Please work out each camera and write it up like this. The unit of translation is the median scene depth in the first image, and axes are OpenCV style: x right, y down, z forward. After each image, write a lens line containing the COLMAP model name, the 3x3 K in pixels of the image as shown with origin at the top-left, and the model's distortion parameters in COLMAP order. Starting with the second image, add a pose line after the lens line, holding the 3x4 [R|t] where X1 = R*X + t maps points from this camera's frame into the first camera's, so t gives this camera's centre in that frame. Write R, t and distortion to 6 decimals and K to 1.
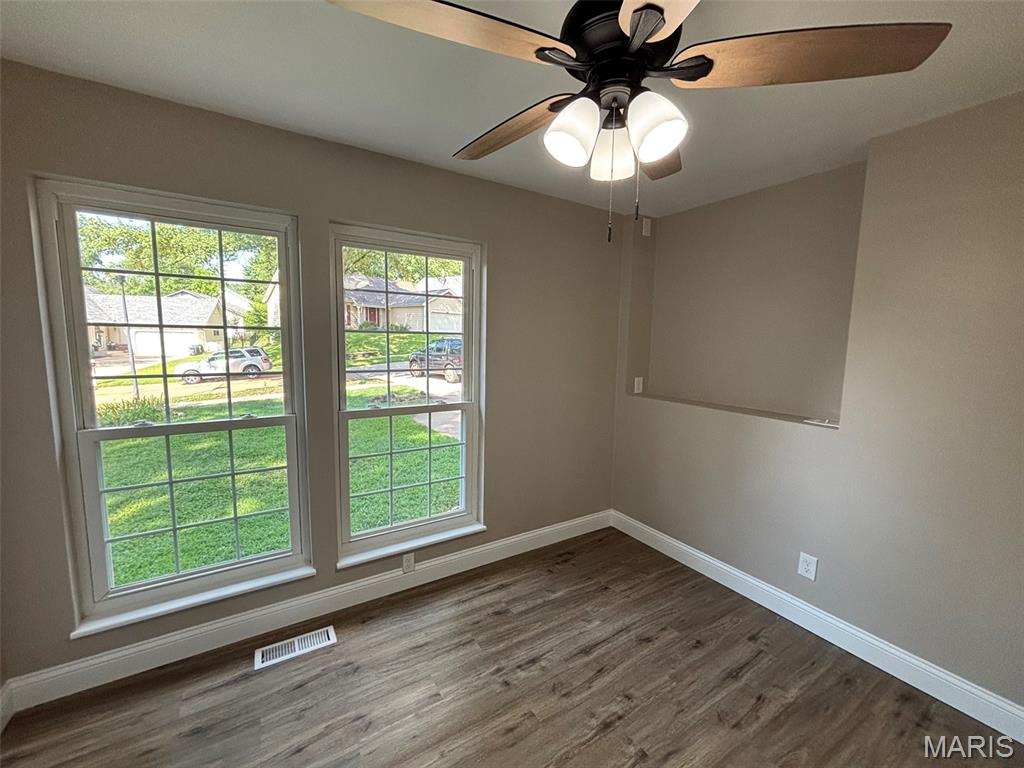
lens RADIAL K [[420.6, 0, 512.0], [0, 420.6, 384.0], [0, 0, 1]] dist [-0.001204, 0.012072]
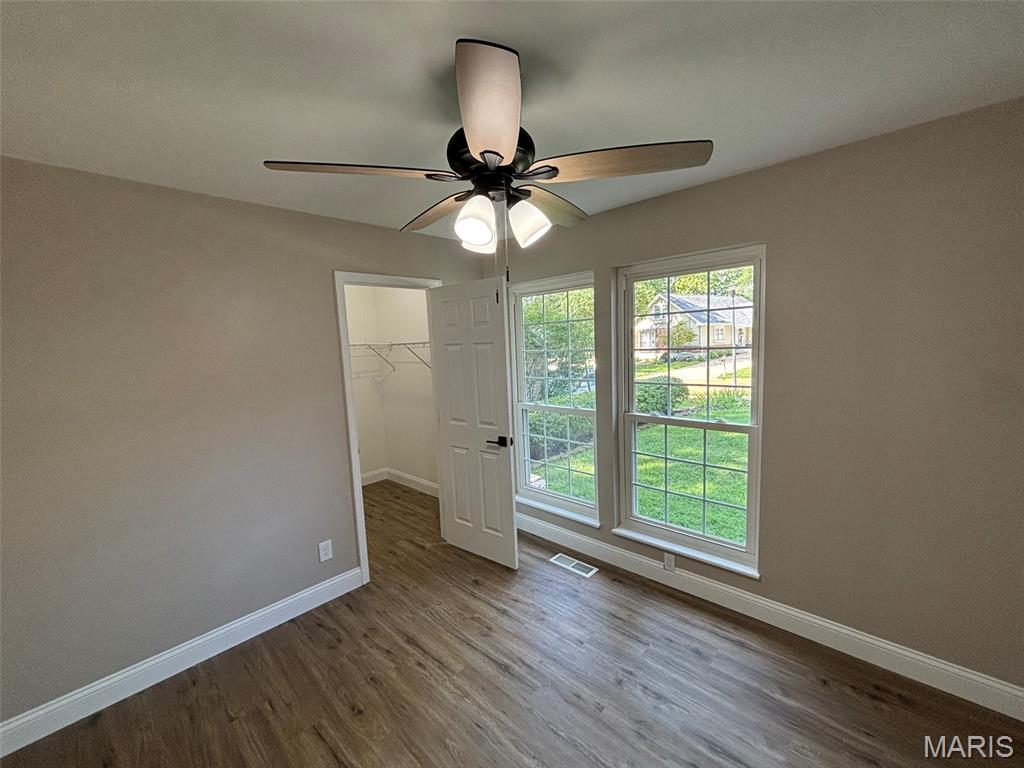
lens RADIAL K [[420.6, 0, 512.0], [0, 420.6, 384.0], [0, 0, 1]] dist [-0.001204, 0.012072]
pose [[0.247522, 0.066999, -0.966563, 0.729755], [-0.062662, 0.996625, 0.053035, -0.068249], [0.966854, 0.047439, 0.250885, 0.347345]]
